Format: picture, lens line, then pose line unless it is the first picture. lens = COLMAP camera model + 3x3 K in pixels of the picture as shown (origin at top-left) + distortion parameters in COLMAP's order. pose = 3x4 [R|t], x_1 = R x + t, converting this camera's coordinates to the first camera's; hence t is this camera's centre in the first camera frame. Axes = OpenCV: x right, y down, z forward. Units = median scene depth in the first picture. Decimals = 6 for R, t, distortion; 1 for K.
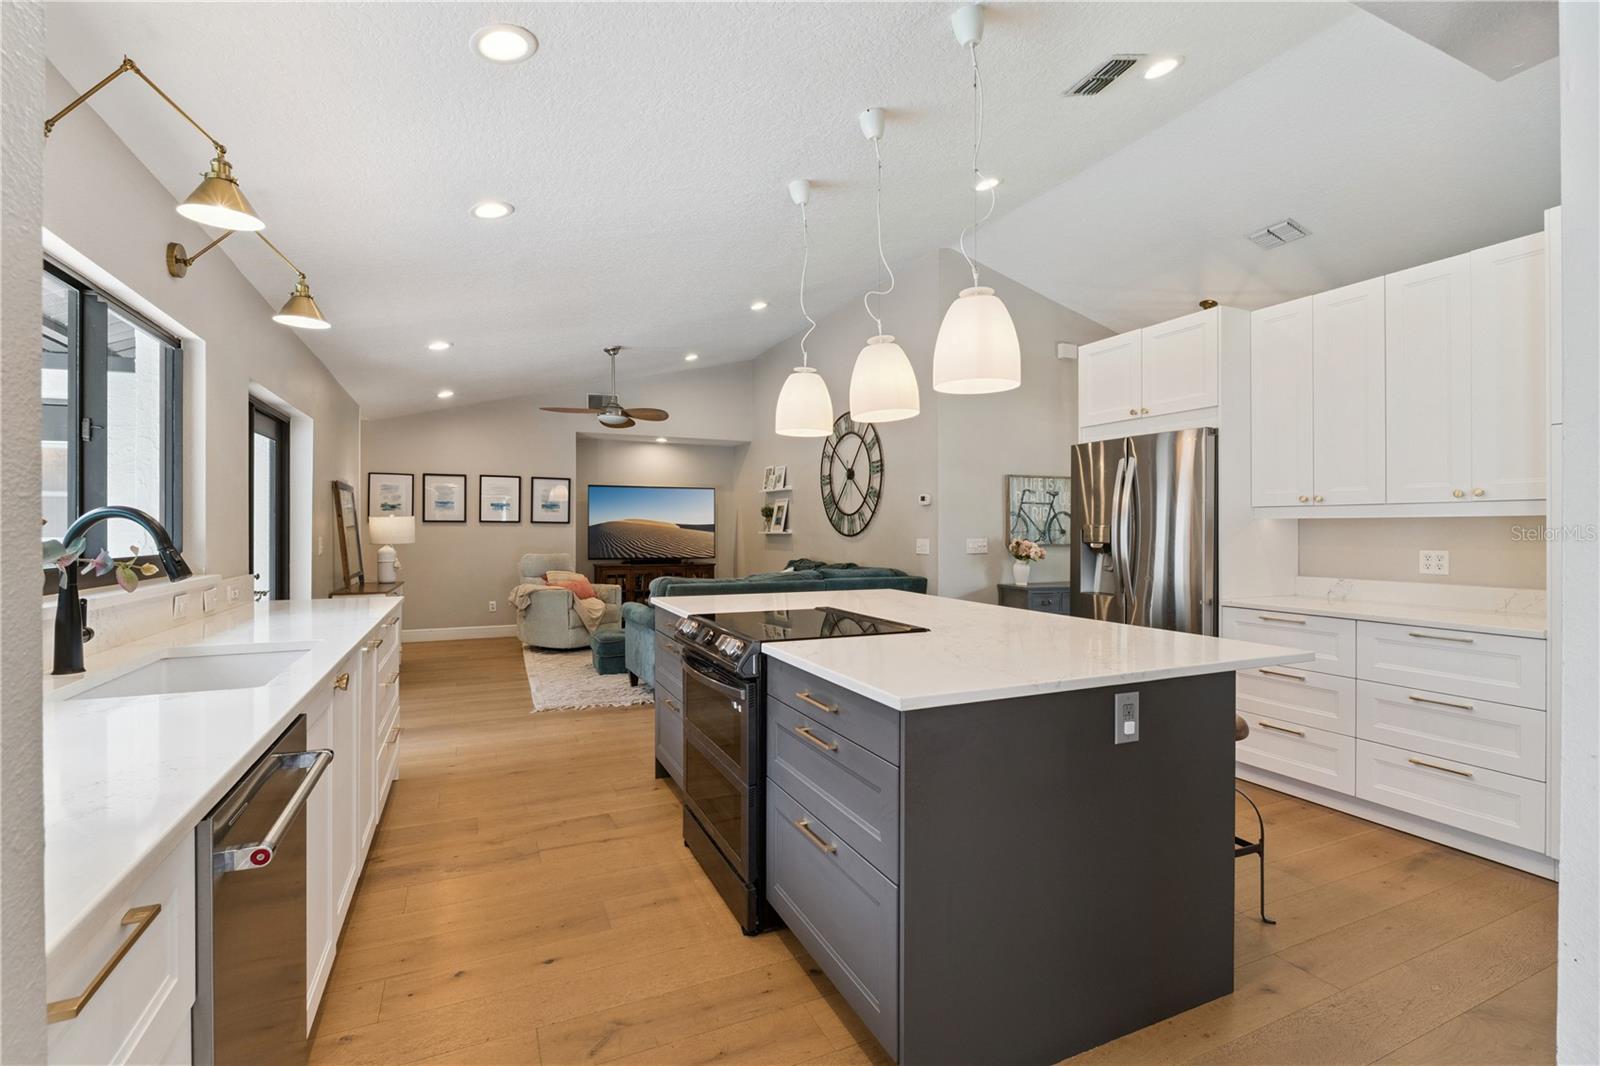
lens RADIAL K [[707.4, 0, 792.9], [0, 707.4, 528.7], [0, 0, 1]] dist [-0.000815, -0.000122]
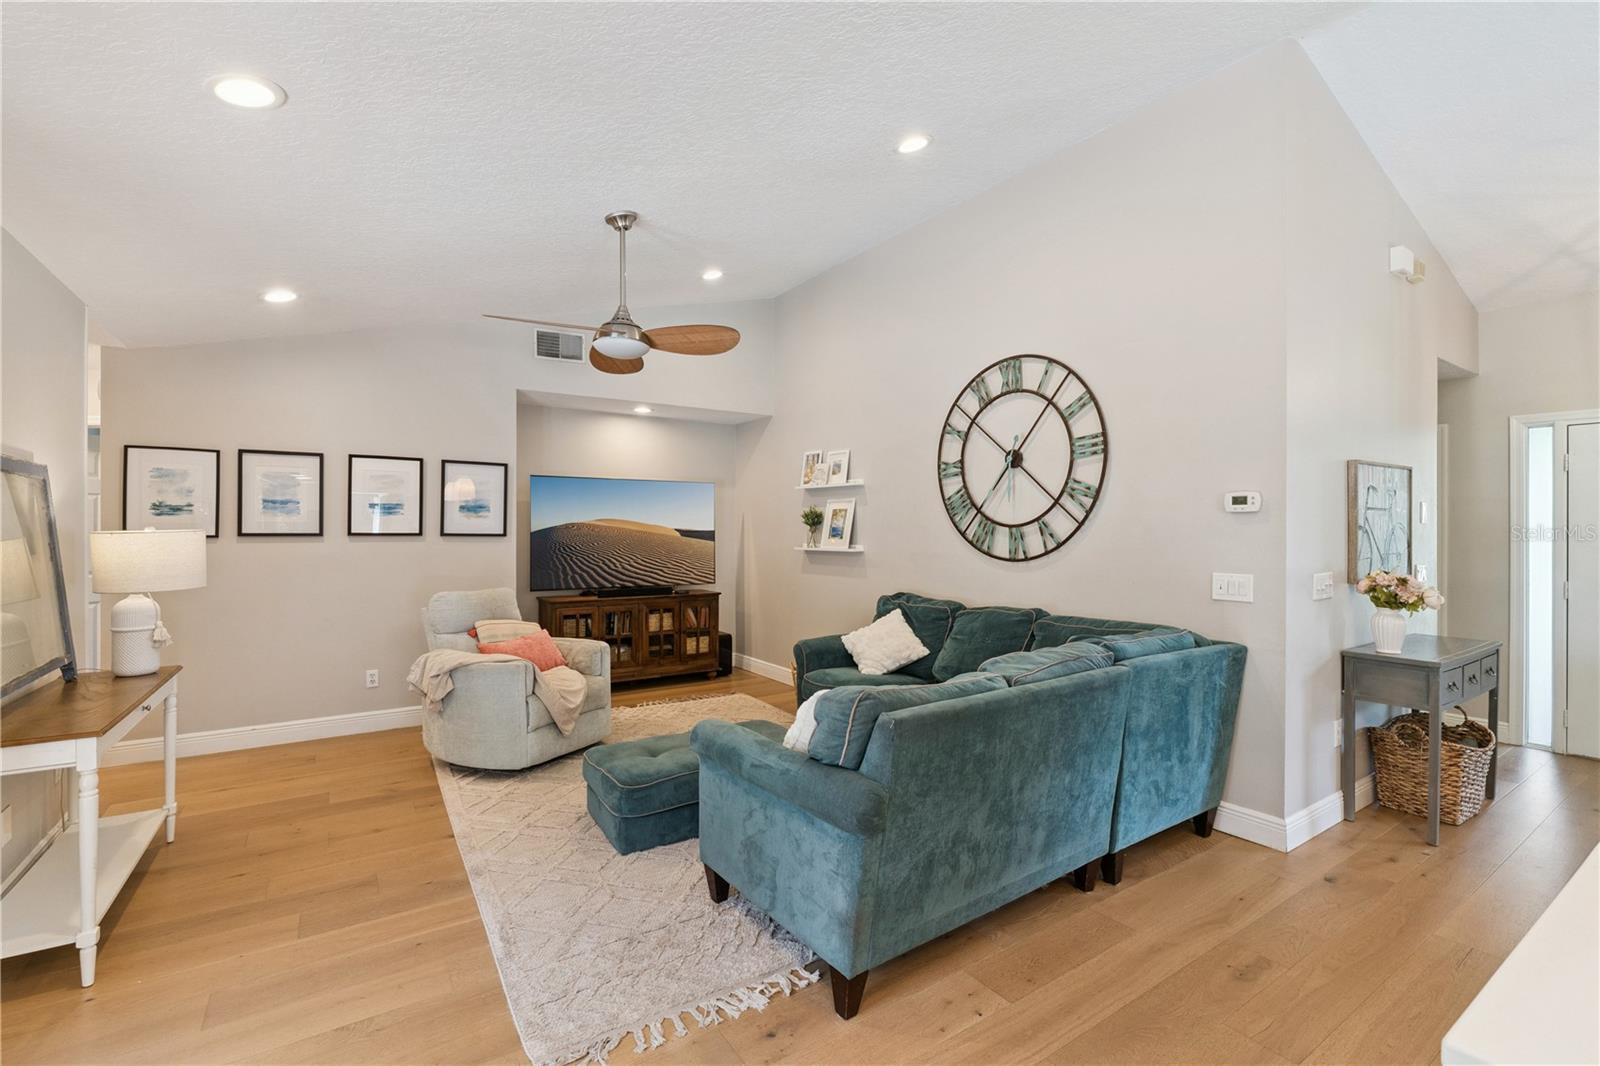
lens RADIAL K [[697.9, 0, 797.2], [0, 697.9, 529.1], [0, 0, 1]] dist [-0.002020, -0.000382]
pose [[0.986613, -0.000665, 0.163080, -0.195993], [0.000458, 0.999999, 0.001312, -0.017229], [-0.163081, -0.001220, 0.986612, 0.425453]]
